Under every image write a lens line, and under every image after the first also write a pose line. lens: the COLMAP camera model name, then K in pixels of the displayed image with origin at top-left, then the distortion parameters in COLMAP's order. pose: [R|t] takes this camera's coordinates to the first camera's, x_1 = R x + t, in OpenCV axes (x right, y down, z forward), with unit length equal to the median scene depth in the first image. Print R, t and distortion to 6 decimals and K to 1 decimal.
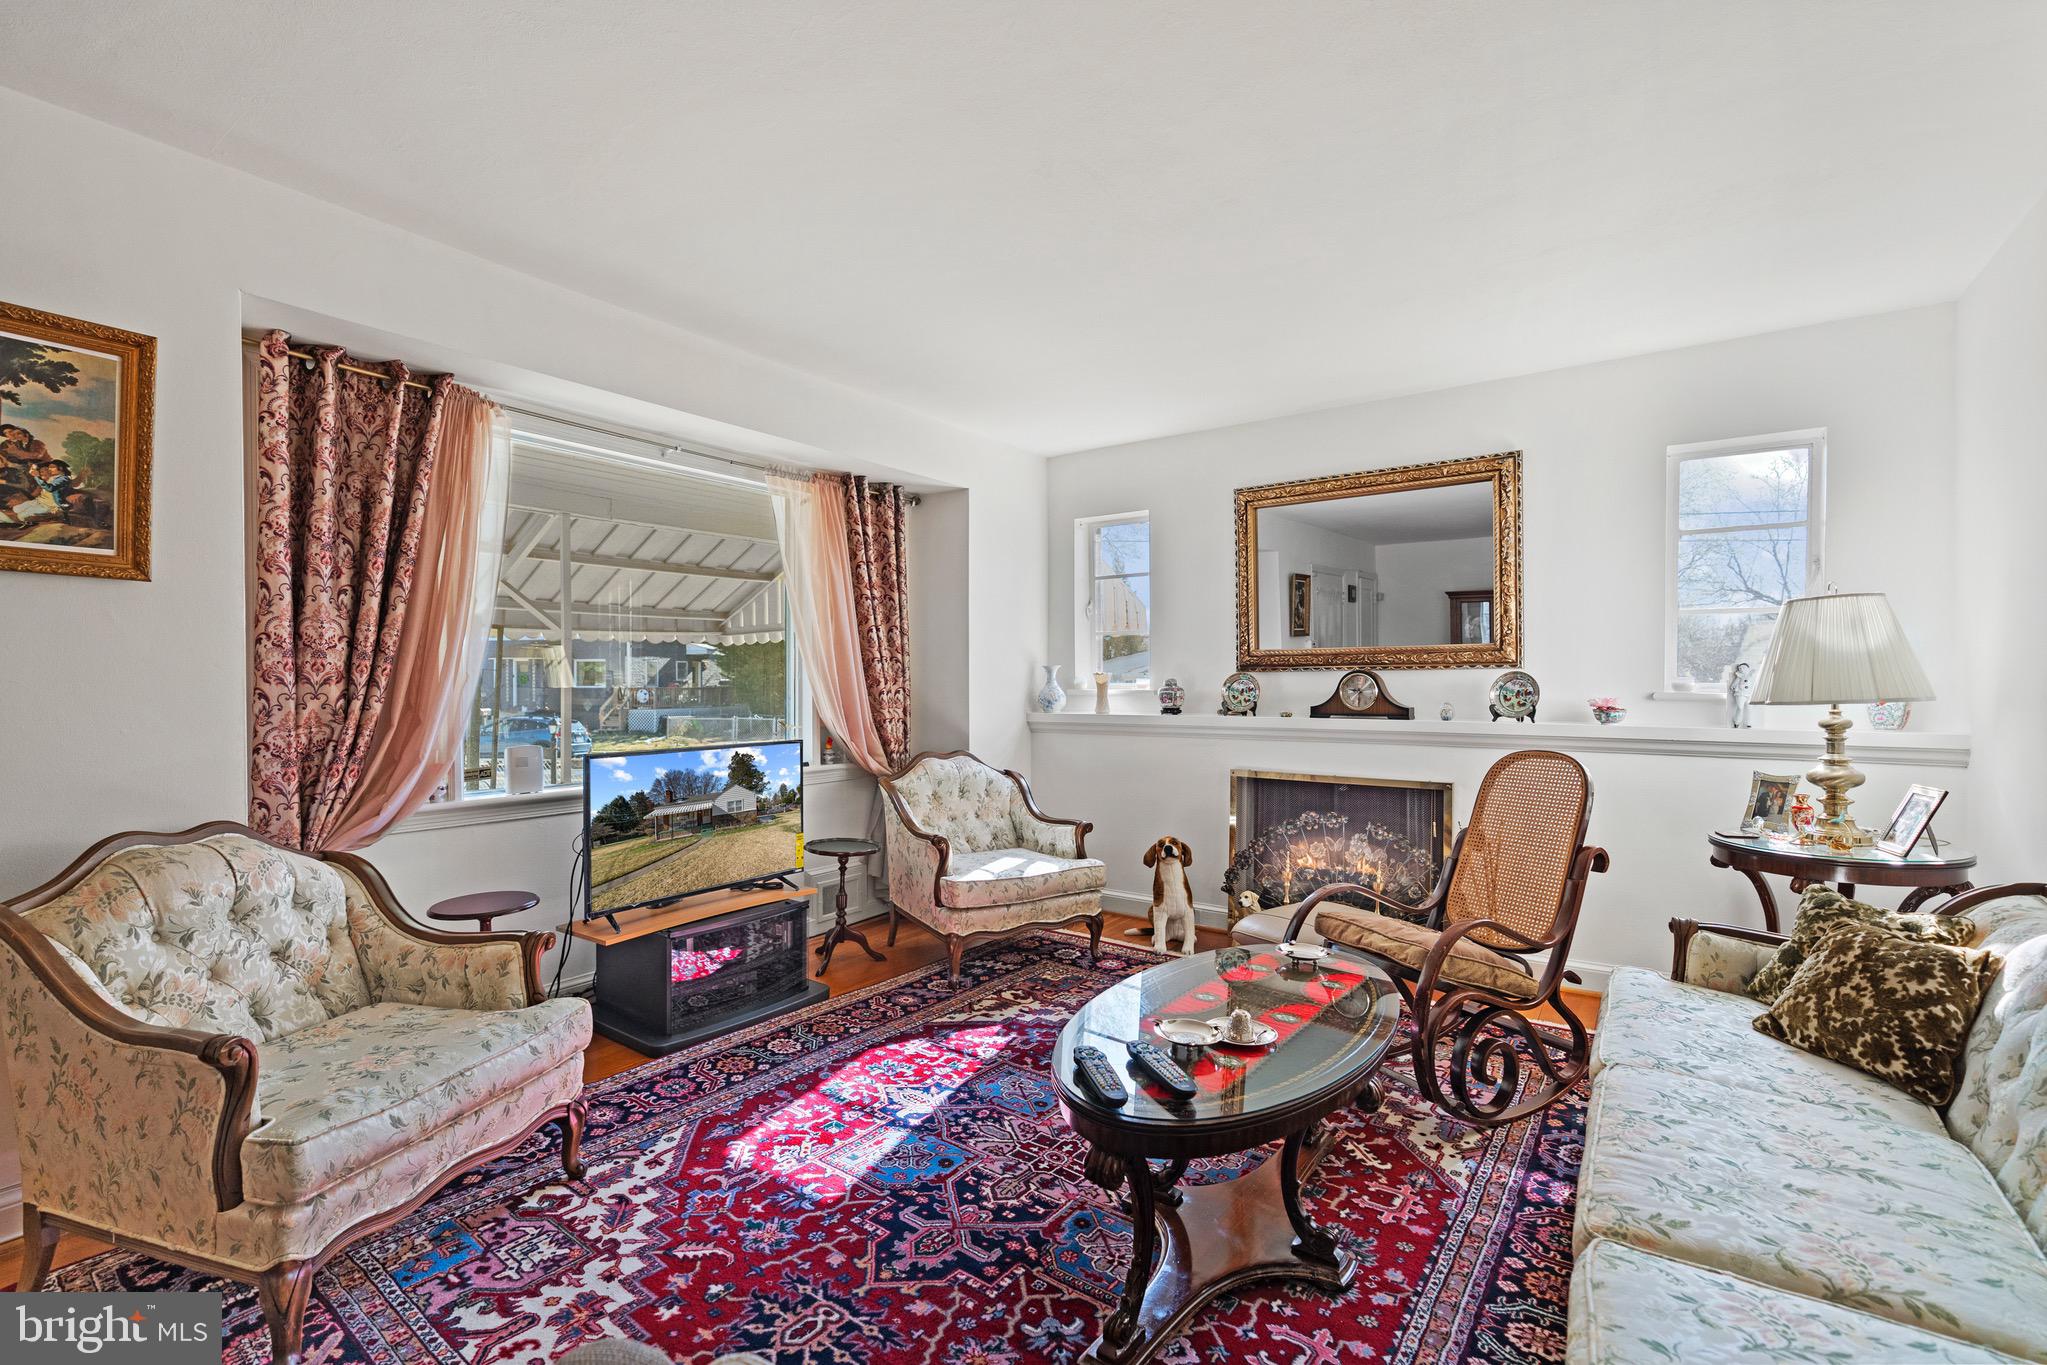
lens RADIAL K [[915.9, 0, 1012.2], [0, 915.9, 682.1], [0, 0, 1]] dist [-0.000960, -0.000276]
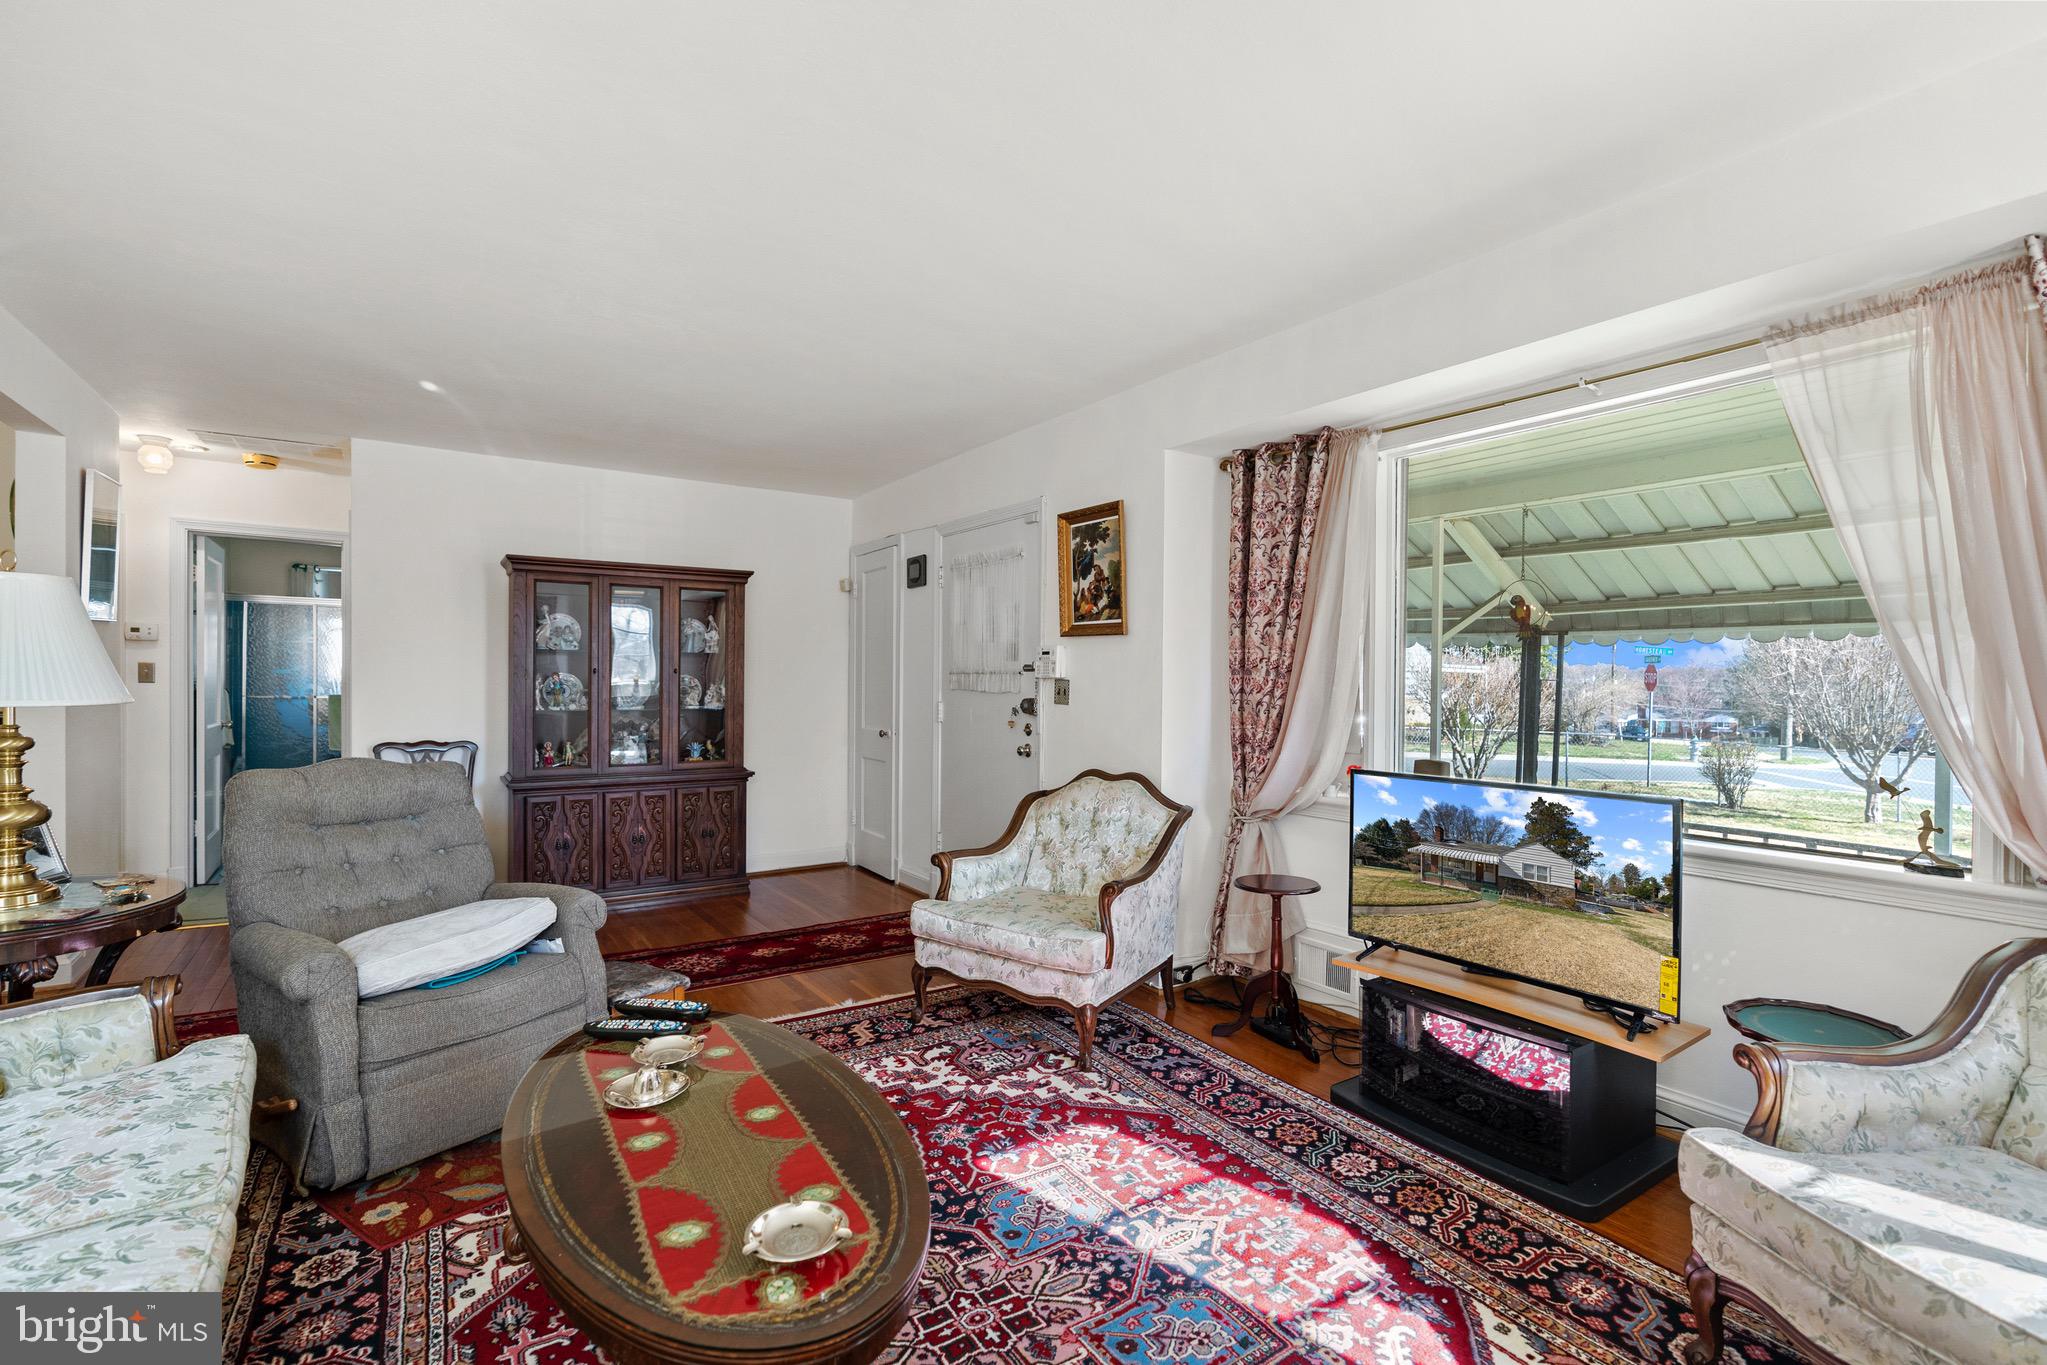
lens RADIAL K [[915.9, 0, 1012.2], [0, 915.9, 682.1], [0, 0, 1]] dist [-0.000960, -0.000276]
pose [[-0.343089, 0.000465, -0.939303, 0.642898], [-0.007649, 0.999965, 0.003289, -0.015744], [0.939272, 0.008313, -0.343073, 1.089496]]
